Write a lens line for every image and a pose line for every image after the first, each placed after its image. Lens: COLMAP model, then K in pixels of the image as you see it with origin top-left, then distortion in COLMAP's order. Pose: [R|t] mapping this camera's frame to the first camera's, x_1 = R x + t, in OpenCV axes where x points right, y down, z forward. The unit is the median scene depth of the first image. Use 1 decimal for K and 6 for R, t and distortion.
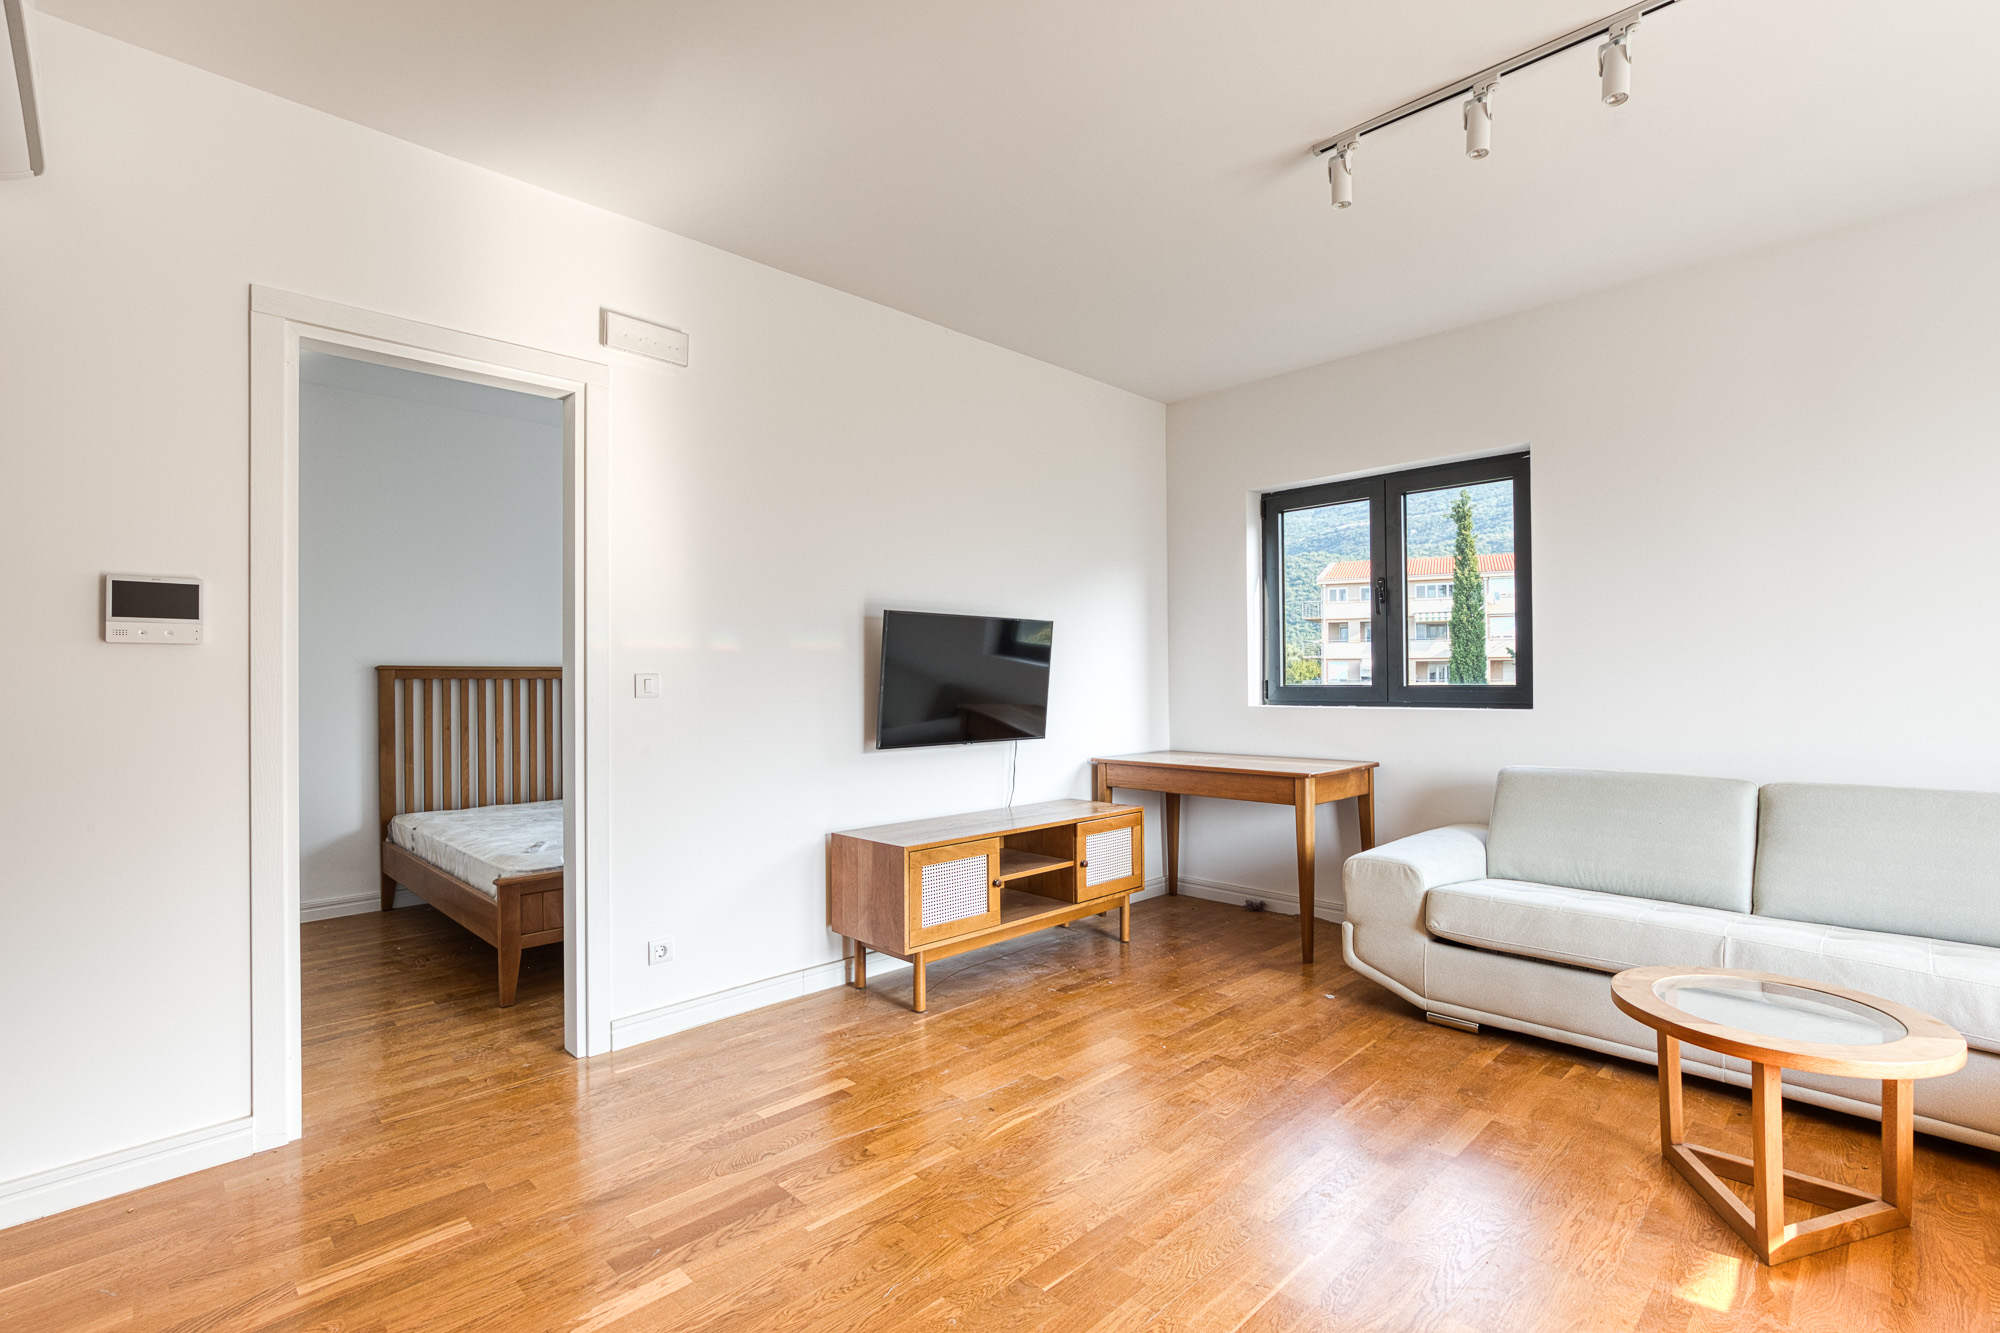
lens RADIAL K [[912.9, 0, 1026.3], [0, 912.9, 667.2], [0, 0, 1]] dist [-0.000679, 0.000482]
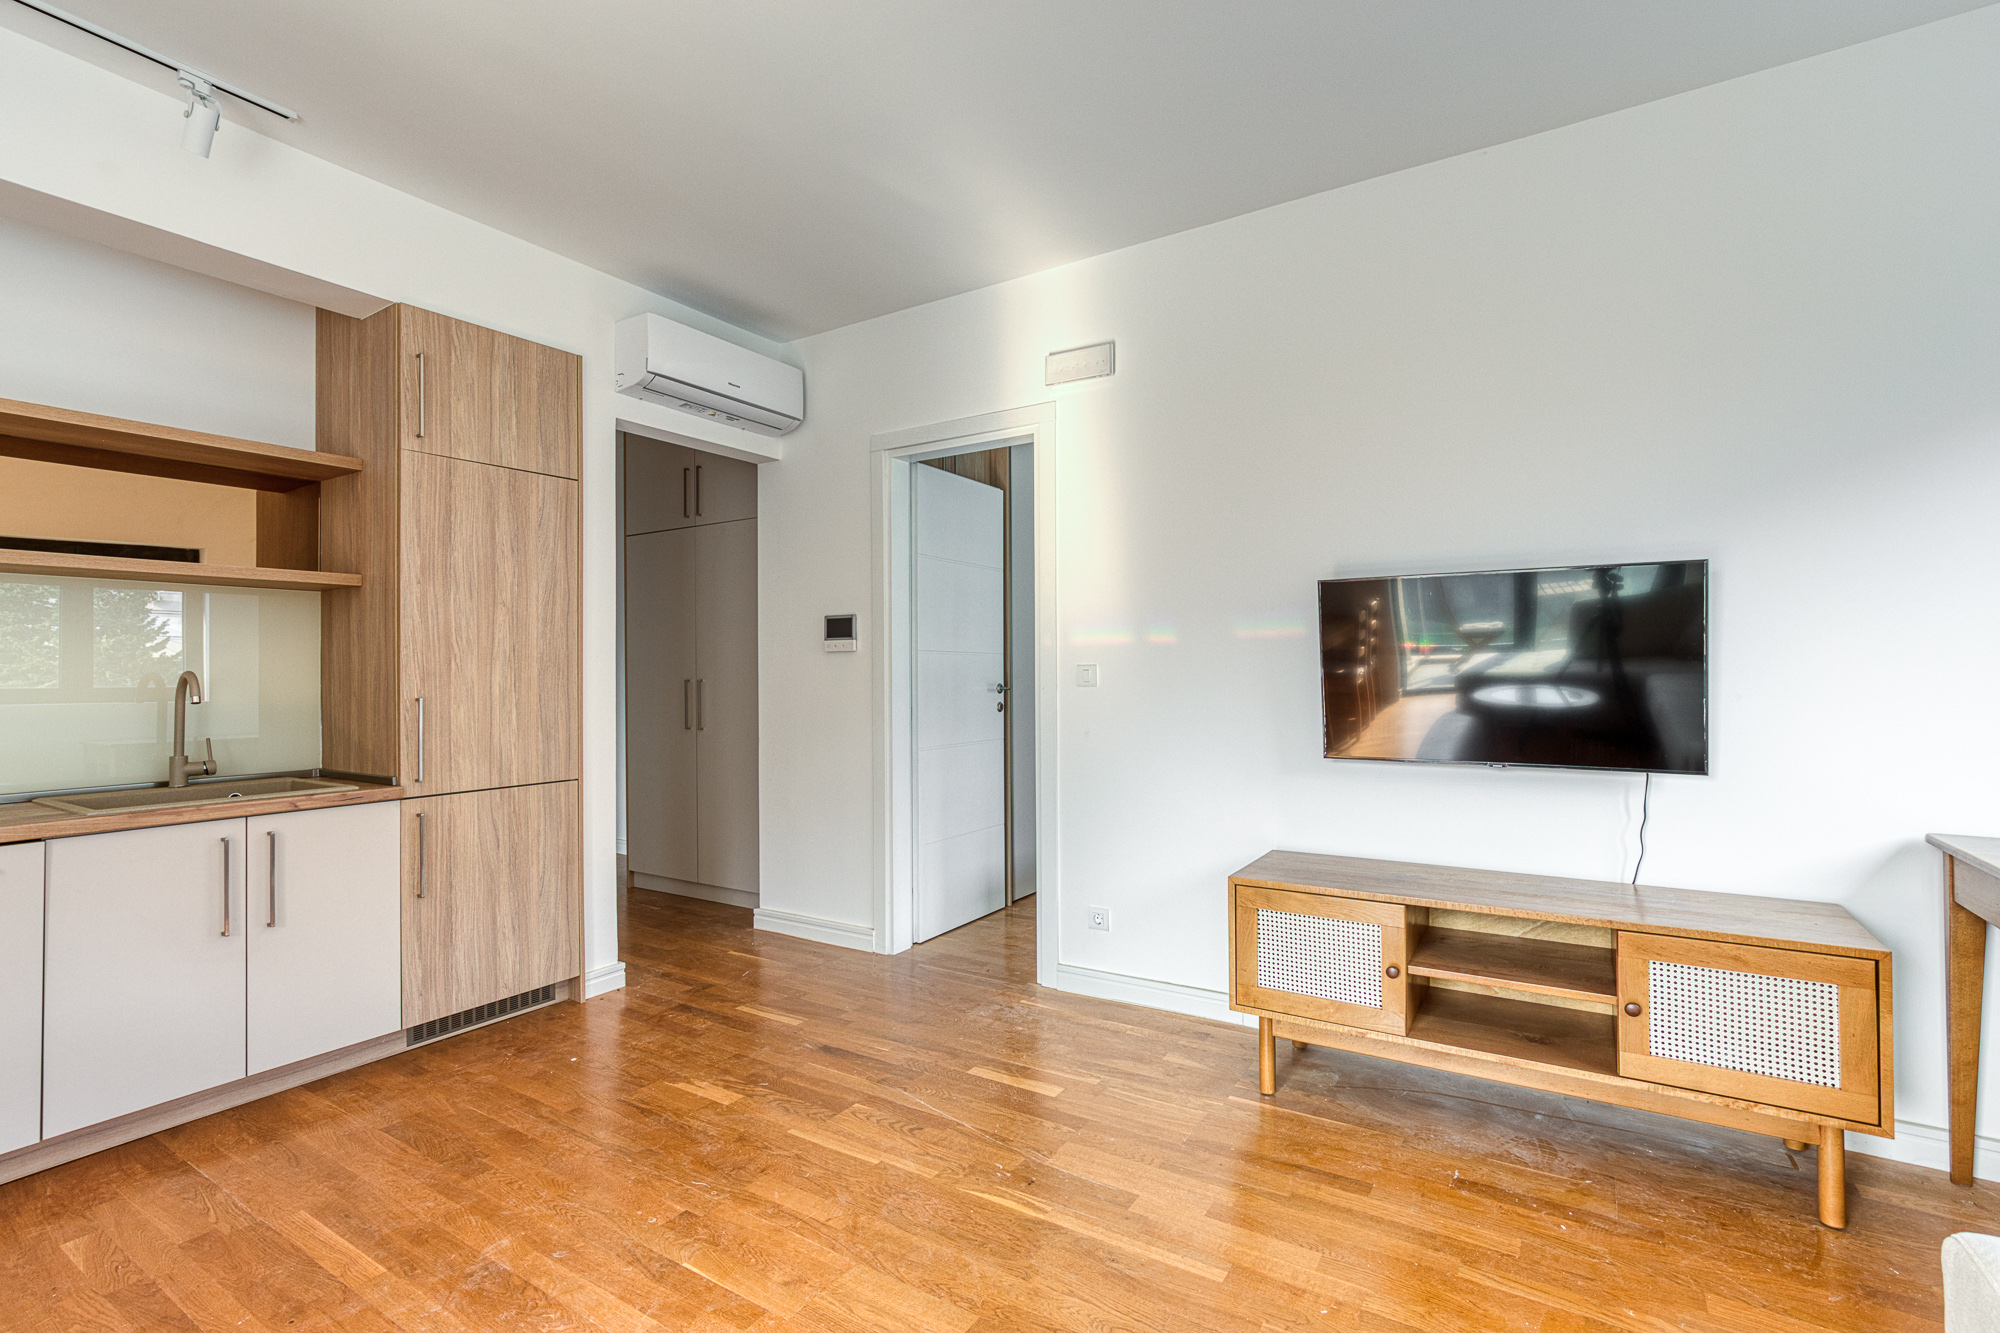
lens RADIAL K [[912.9, 0, 1026.3], [0, 912.9, 667.2], [0, 0, 1]] dist [-0.000679, 0.000482]
pose [[0.234845, -0.000355, -0.972033, 0.559287], [0.014929, 0.999883, 0.003242, 0.003094], [0.971918, -0.015273, 0.234823, 0.574561]]
